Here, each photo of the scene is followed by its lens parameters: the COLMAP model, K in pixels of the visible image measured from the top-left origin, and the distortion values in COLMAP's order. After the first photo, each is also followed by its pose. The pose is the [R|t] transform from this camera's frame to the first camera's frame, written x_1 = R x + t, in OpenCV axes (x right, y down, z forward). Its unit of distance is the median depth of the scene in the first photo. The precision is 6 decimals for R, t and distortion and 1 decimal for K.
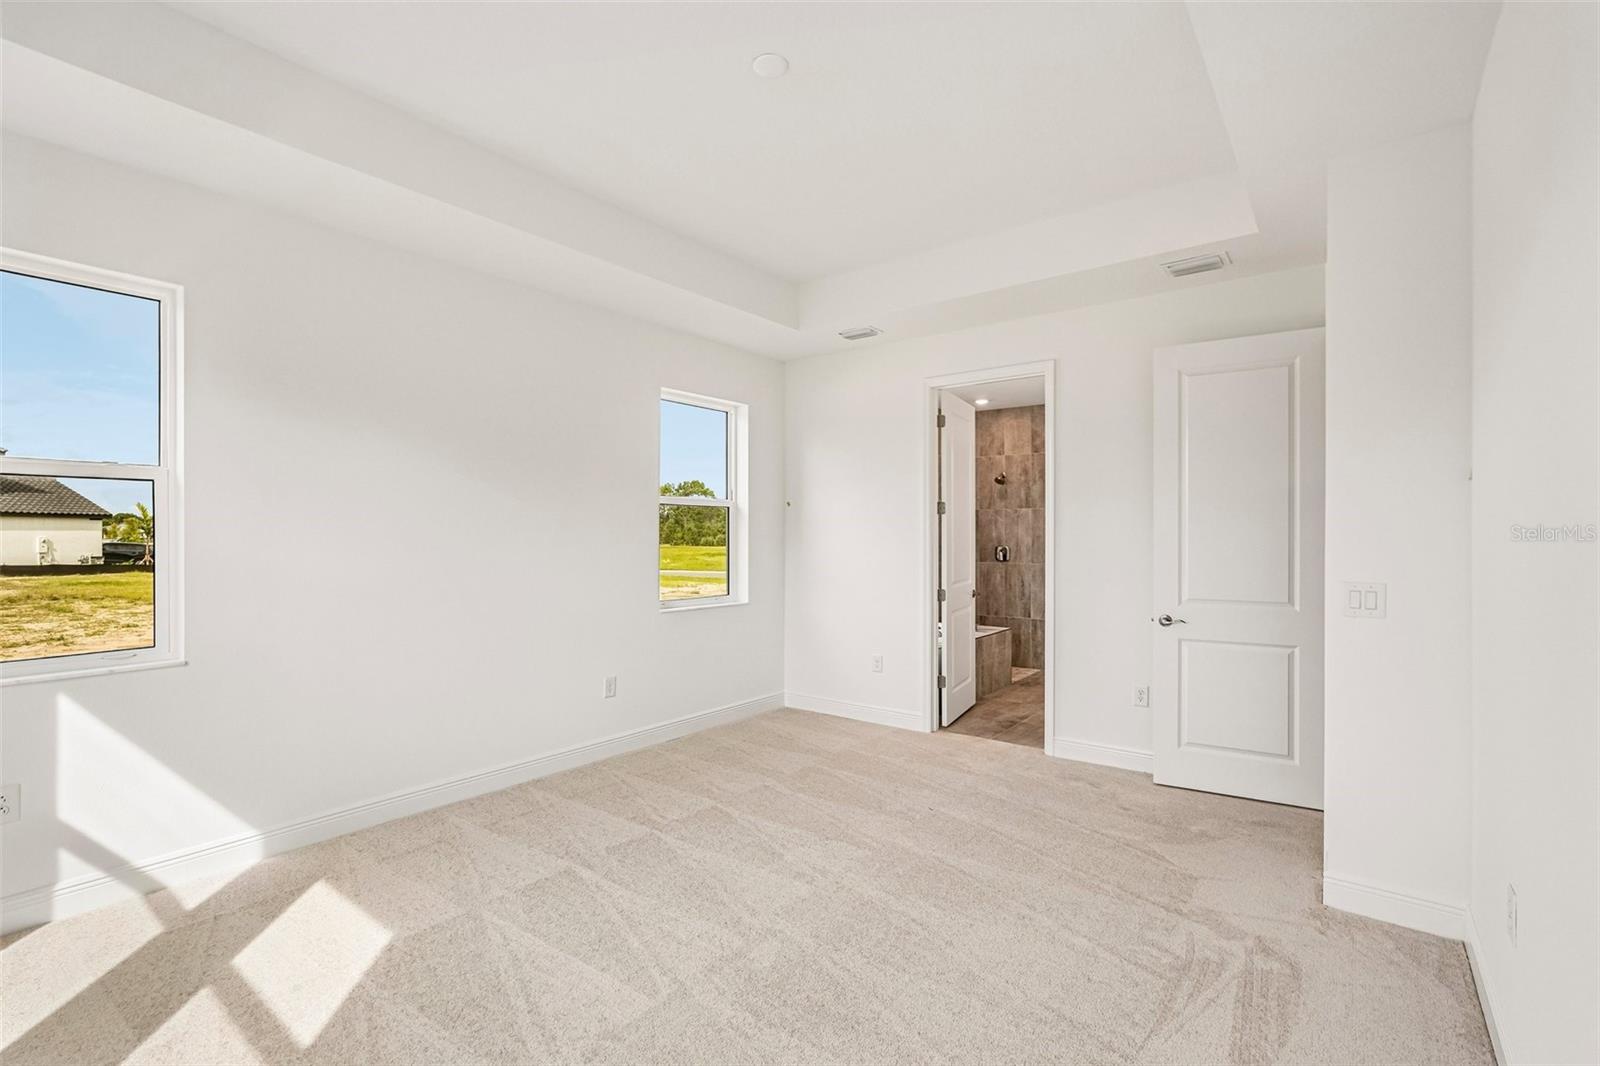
lens RADIAL K [[723.3, 0, 789.1], [0, 723.3, 542.8], [0, 0, 1]] dist [-0.003225, 0.003706]
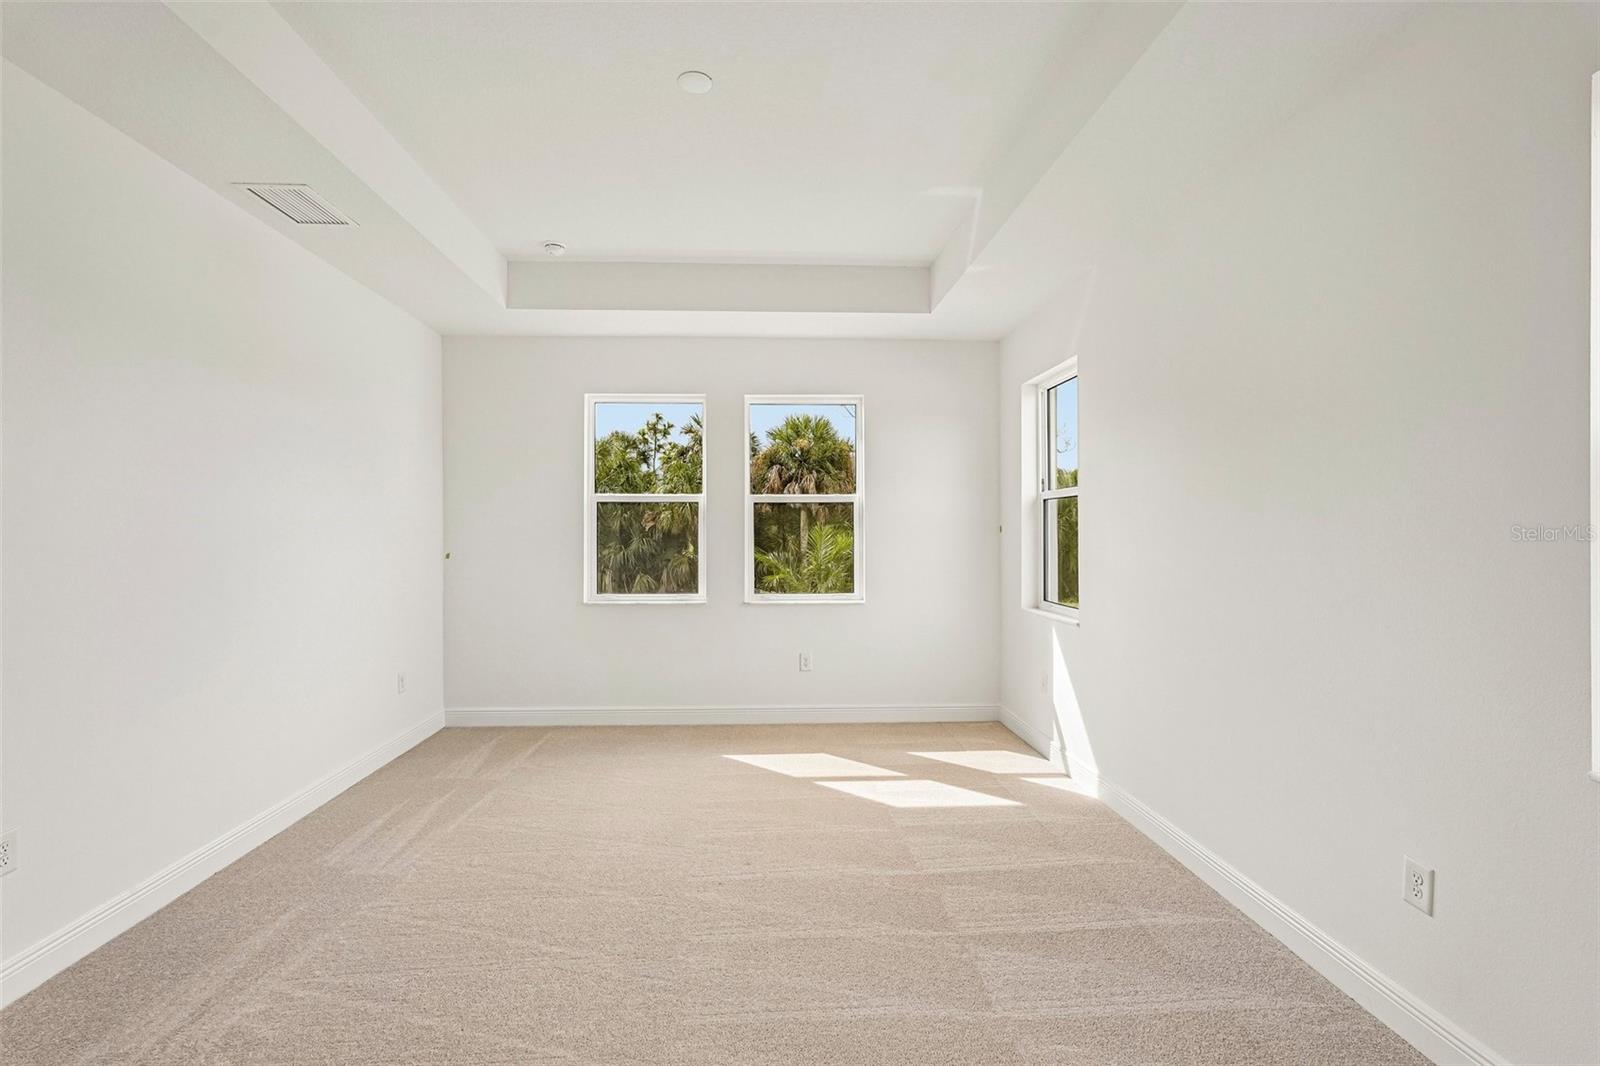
lens RADIAL K [[723.3, 0, 793.4], [0, 723.3, 517.8], [0, 0, 1]] dist [-0.003225, 0.003706]
pose [[-0.739889, -0.011870, -0.672624, 0.467299], [-0.008375, 0.999929, -0.008434, -0.018688], [0.672677, -0.000607, -0.739936, 1.542752]]
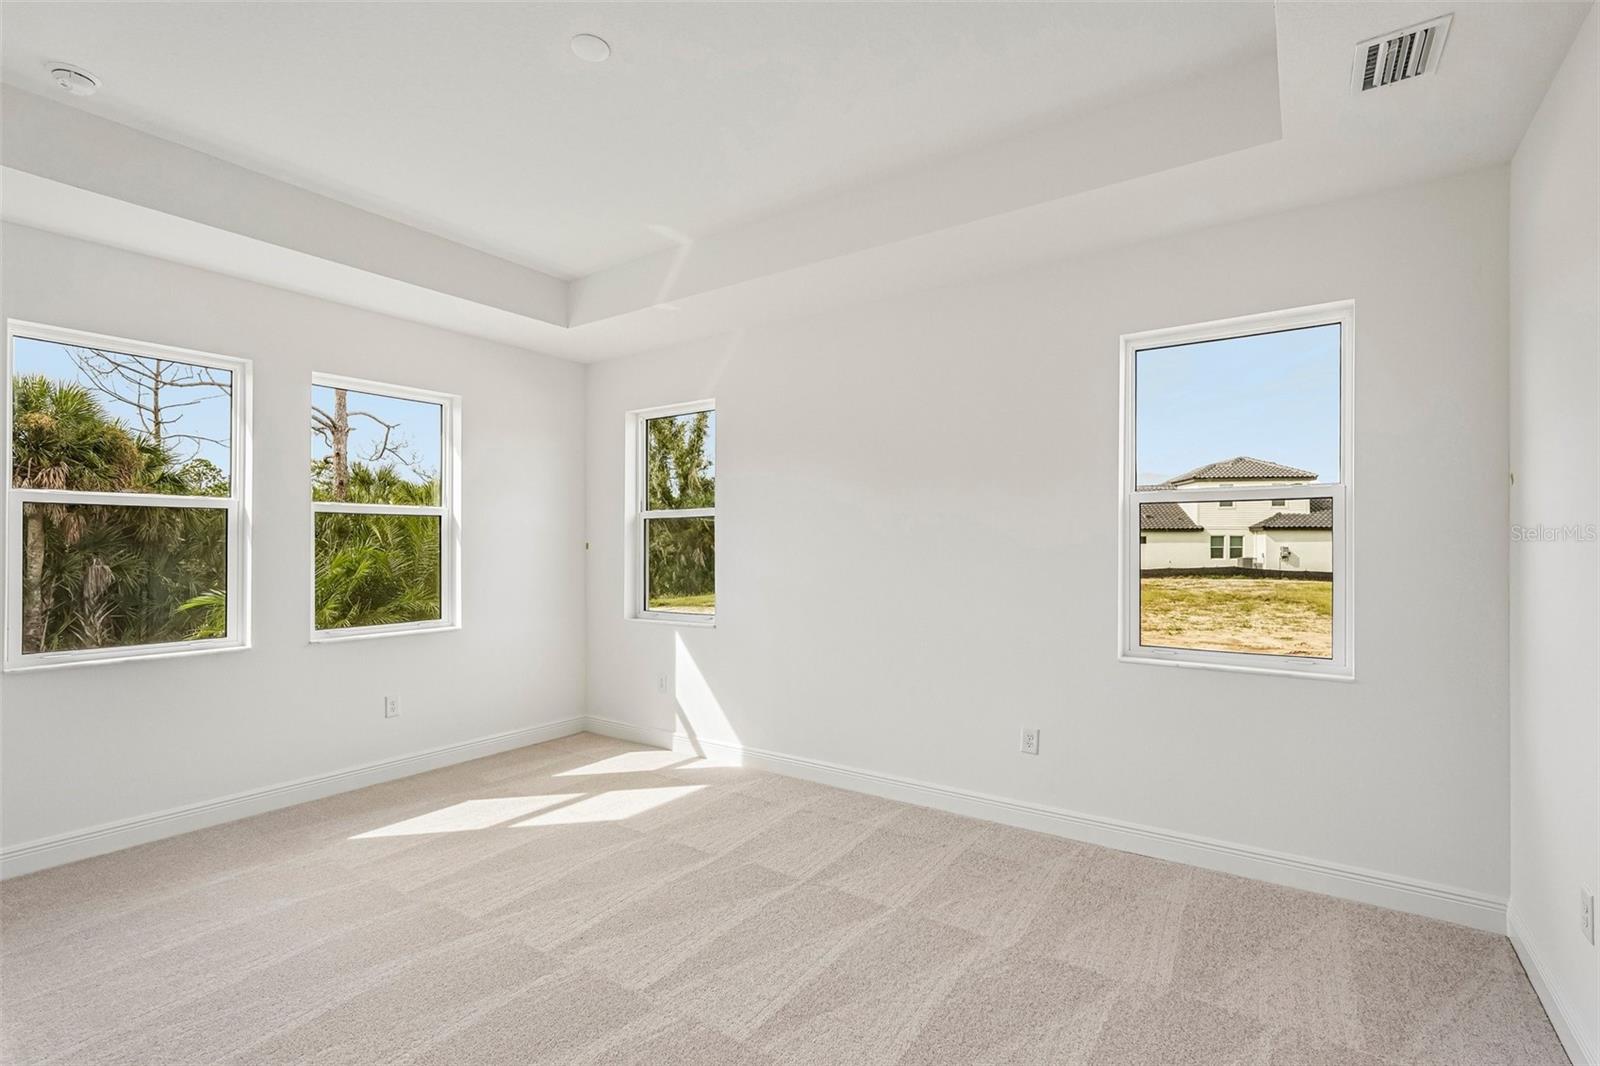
lens RADIAL K [[723.3, 0, 791.0], [0, 723.3, 533.0], [0, 0, 1]] dist [-0.003225, 0.003706]
pose [[0.064452, -0.018157, -0.997756, 0.760455], [-0.009113, 0.999782, -0.018783, -0.013349], [0.997879, 0.010303, 0.064273, 0.993126]]
